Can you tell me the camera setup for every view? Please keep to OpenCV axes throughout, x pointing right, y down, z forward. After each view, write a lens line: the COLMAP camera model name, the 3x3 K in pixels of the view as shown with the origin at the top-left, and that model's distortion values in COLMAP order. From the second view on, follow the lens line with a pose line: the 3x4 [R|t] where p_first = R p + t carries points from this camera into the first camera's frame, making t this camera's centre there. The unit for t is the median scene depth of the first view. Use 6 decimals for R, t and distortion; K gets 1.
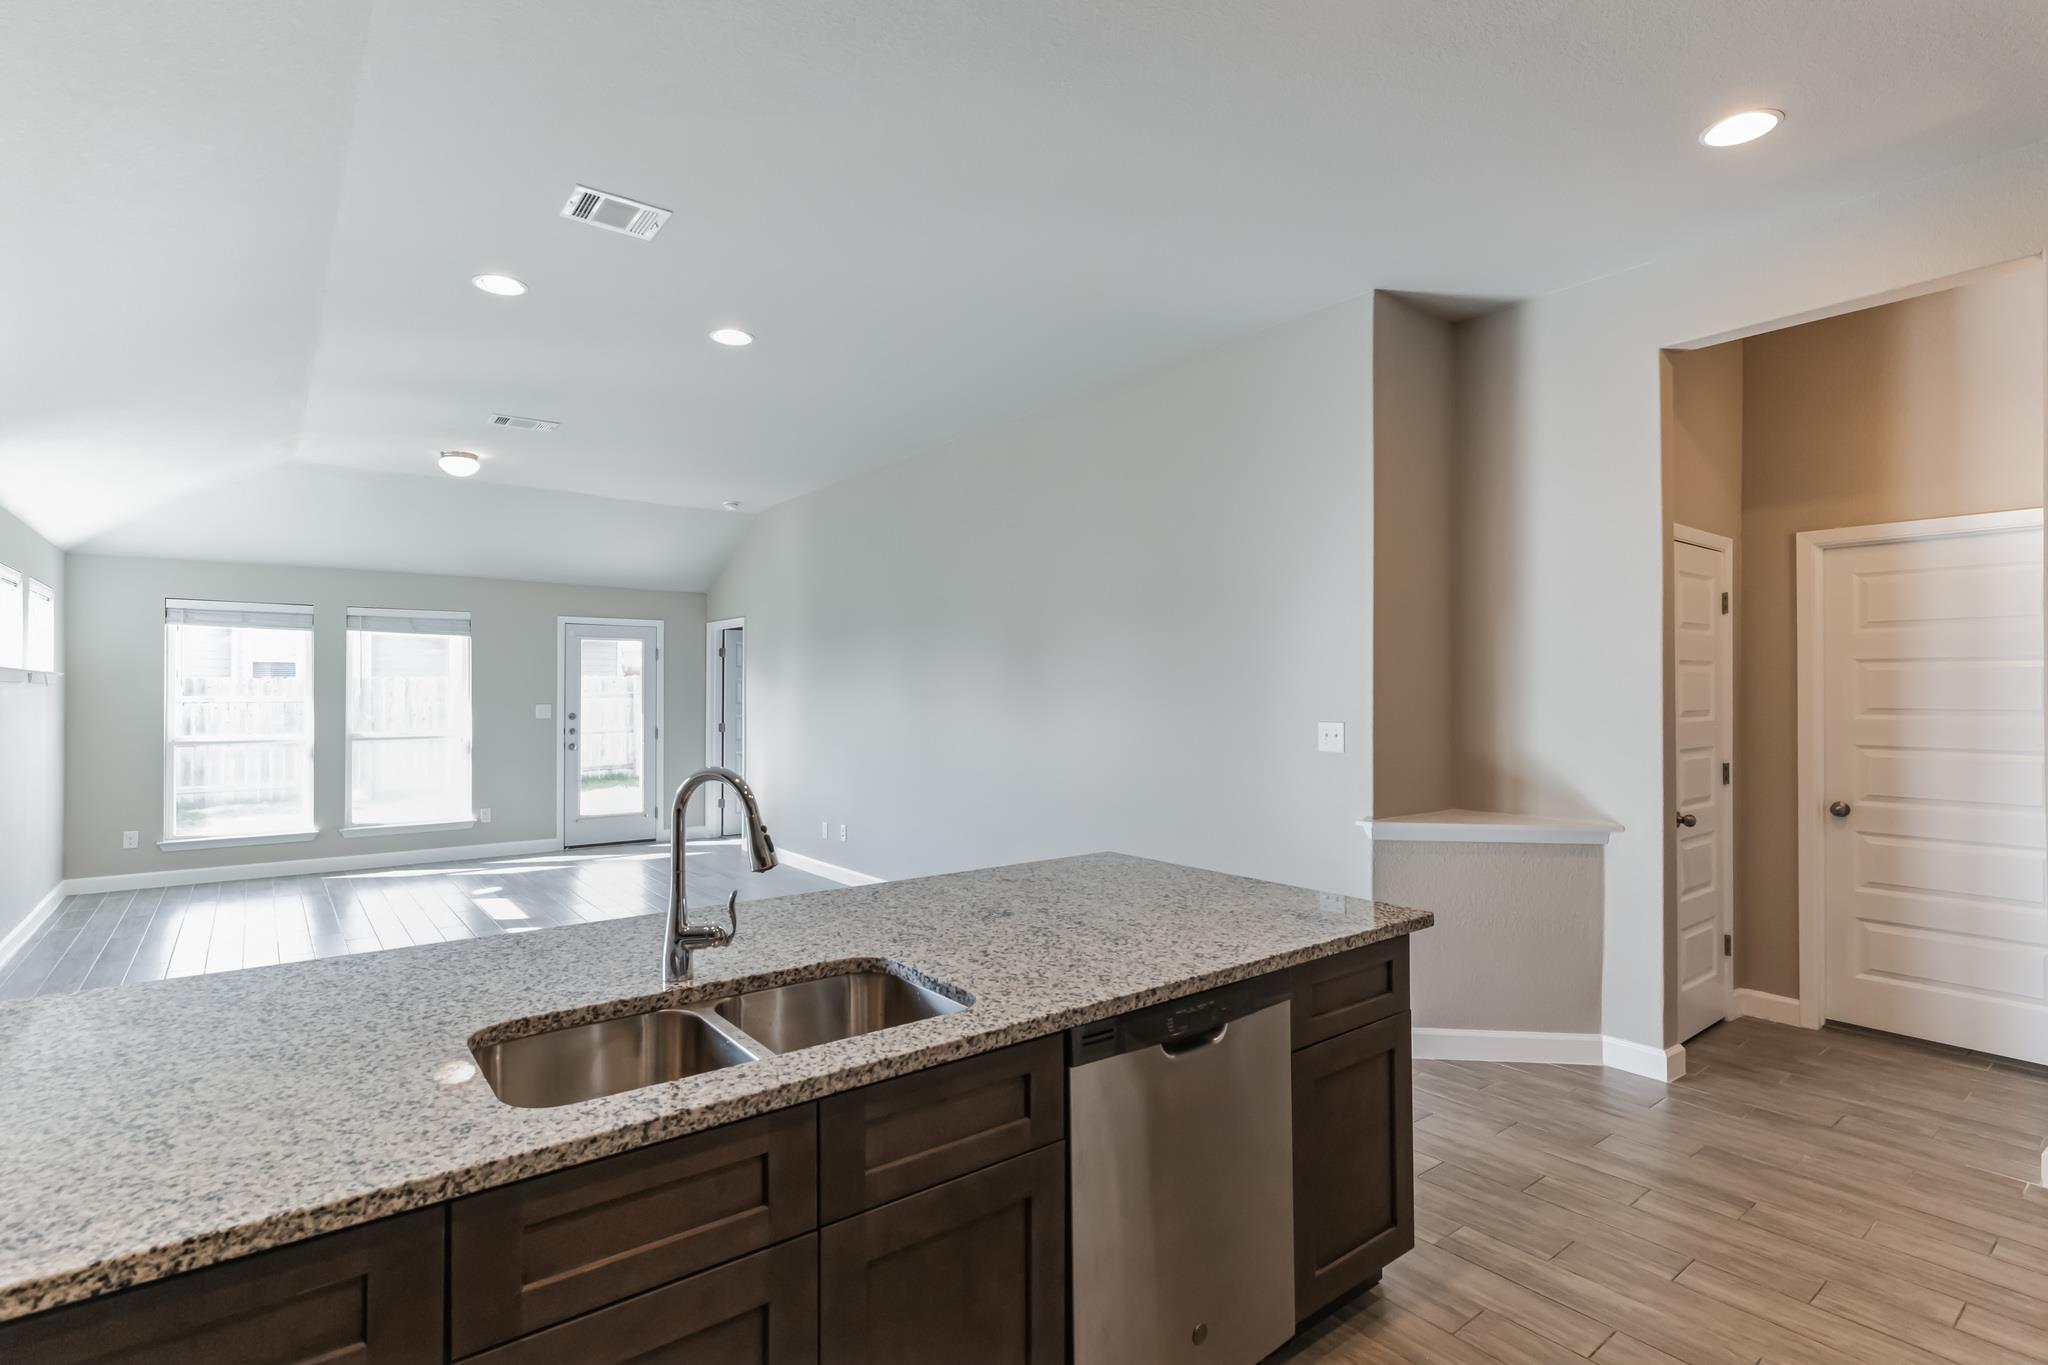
lens RADIAL K [[986.4, 0, 1020.7], [0, 986.4, 686.9], [0, 0, 1]] dist [0.000760, 0.001245]
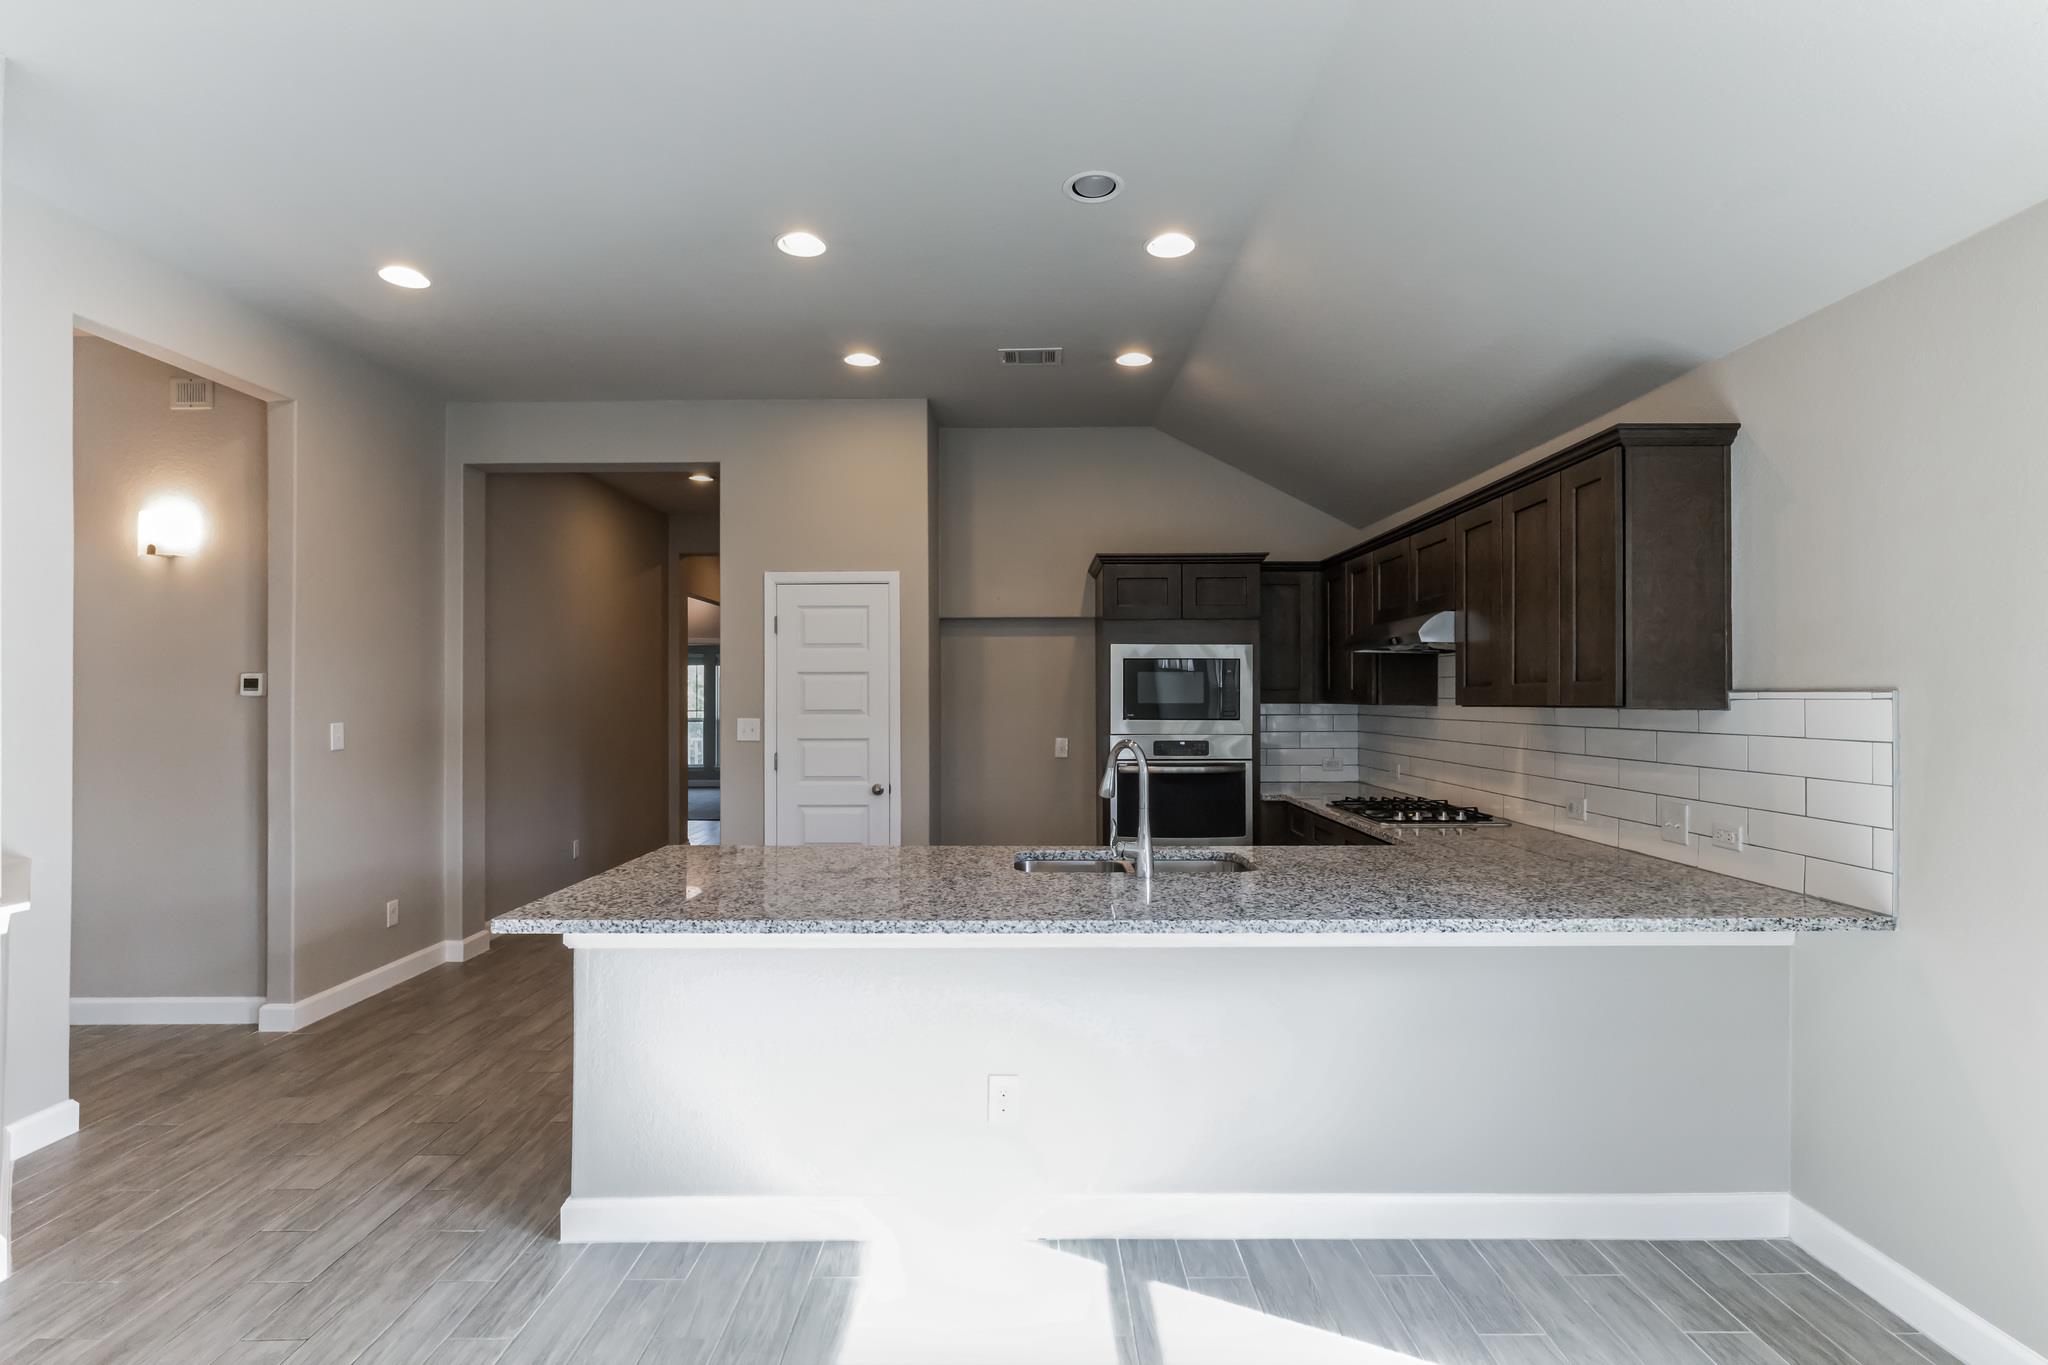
lens RADIAL K [[986.4, 0, 1020.7], [0, 986.4, 686.9], [0, 0, 1]] dist [0.000760, 0.001245]
pose [[-0.789107, 0.008217, 0.614201, -0.571429], [0.000065, 0.999912, -0.013293, 0.007614], [-0.614256, -0.010449, -0.789037, 1.167076]]
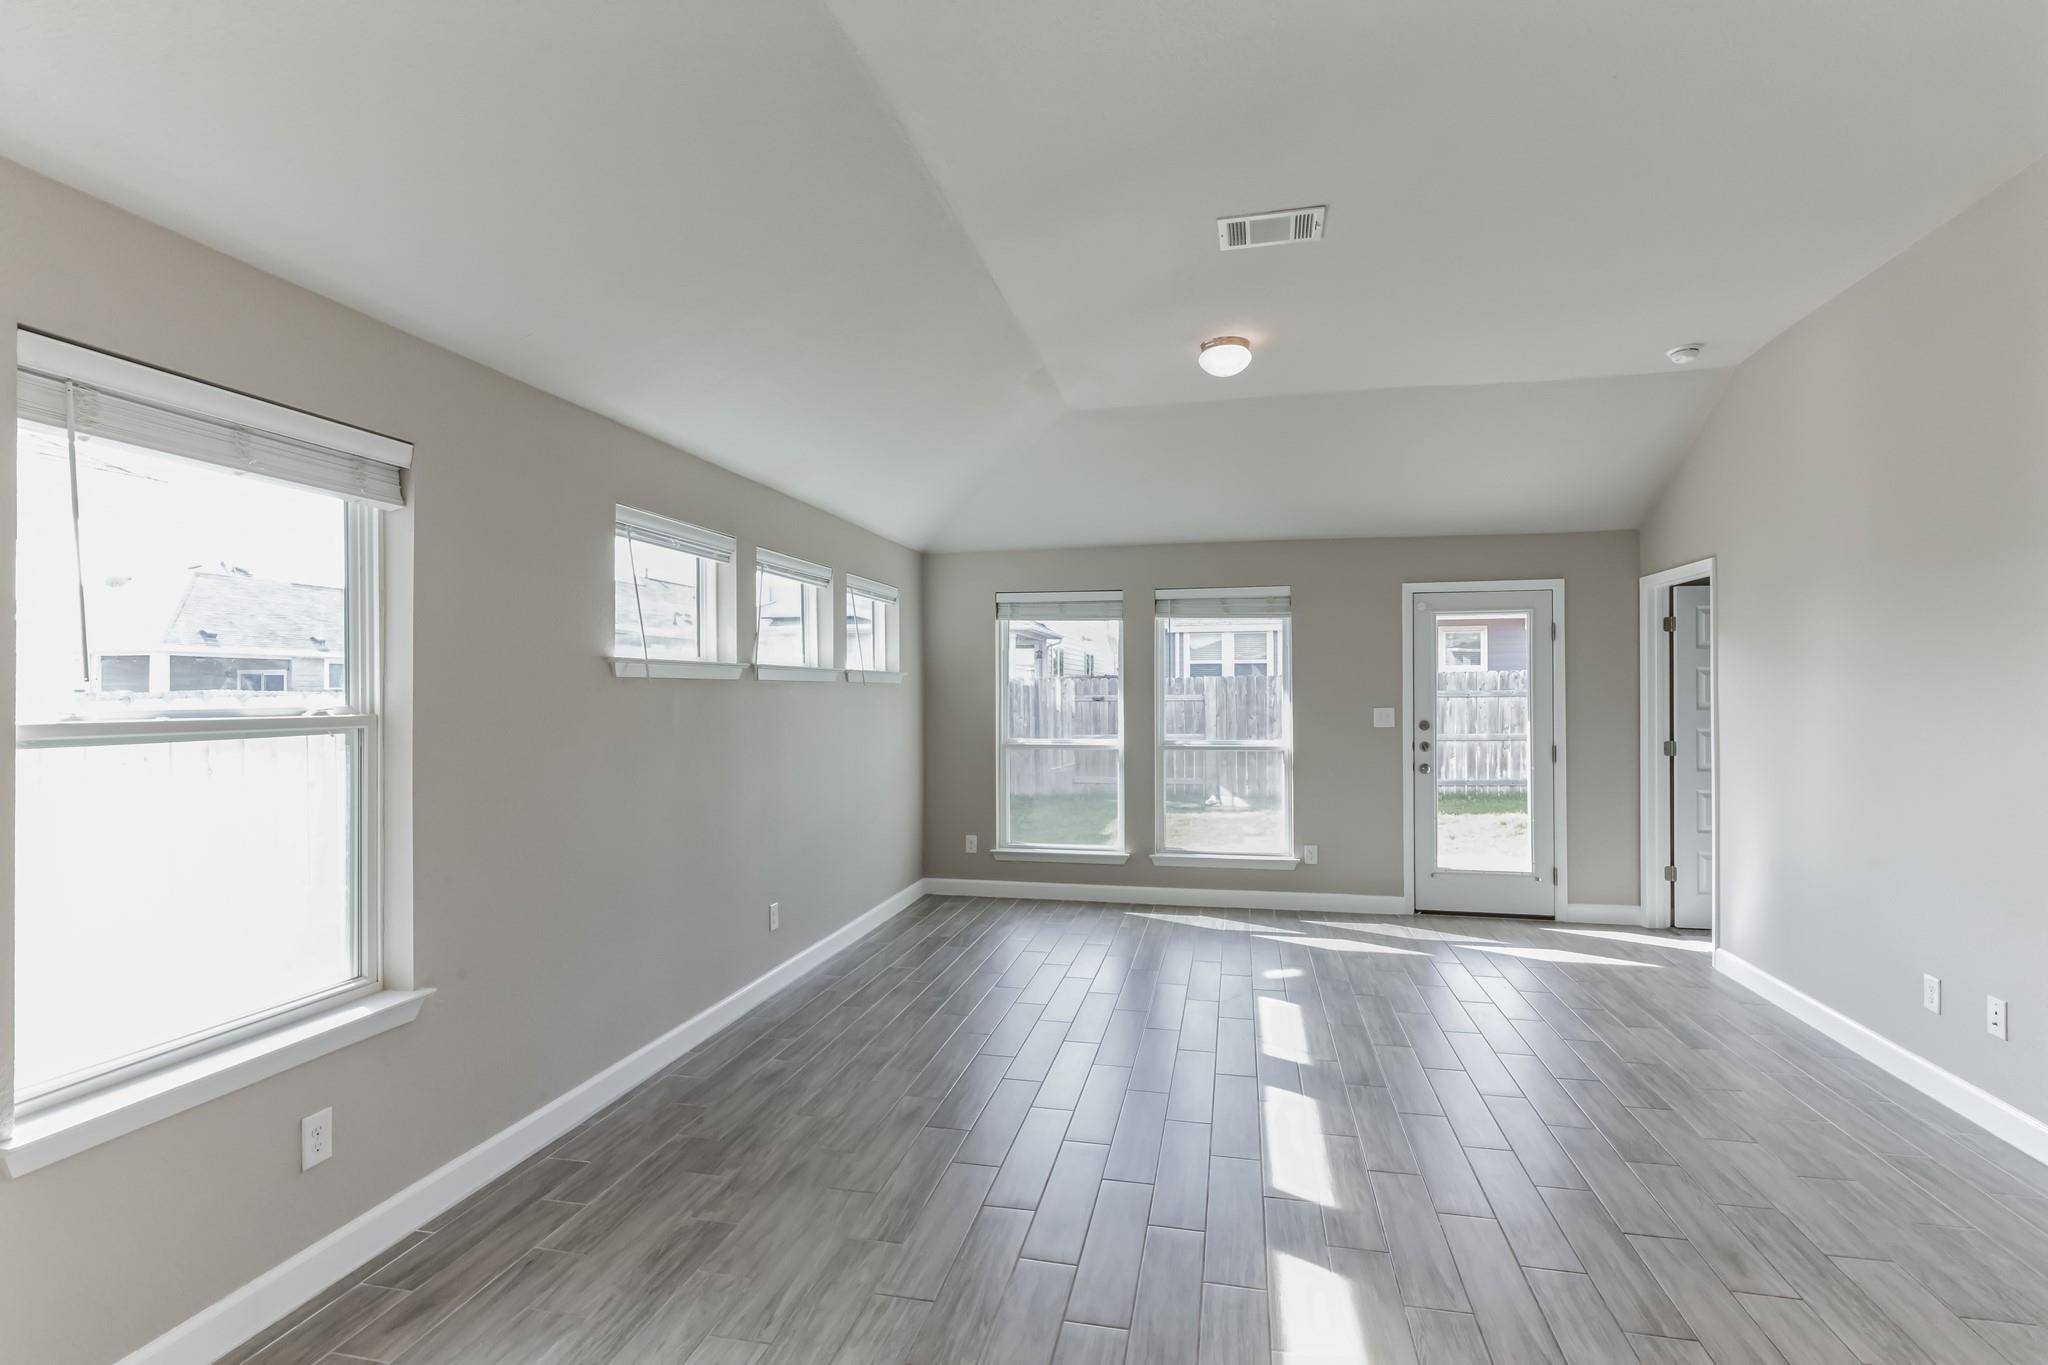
lens RADIAL K [[986.4, 0, 1020.7], [0, 986.4, 686.9], [0, 0, 1]] dist [0.000760, 0.001245]
pose [[0.640167, -0.006172, -0.768211, -0.243762], [0.007366, 0.999971, -0.001896, 0.004637], [0.768201, -0.004445, 0.640193, 0.807271]]
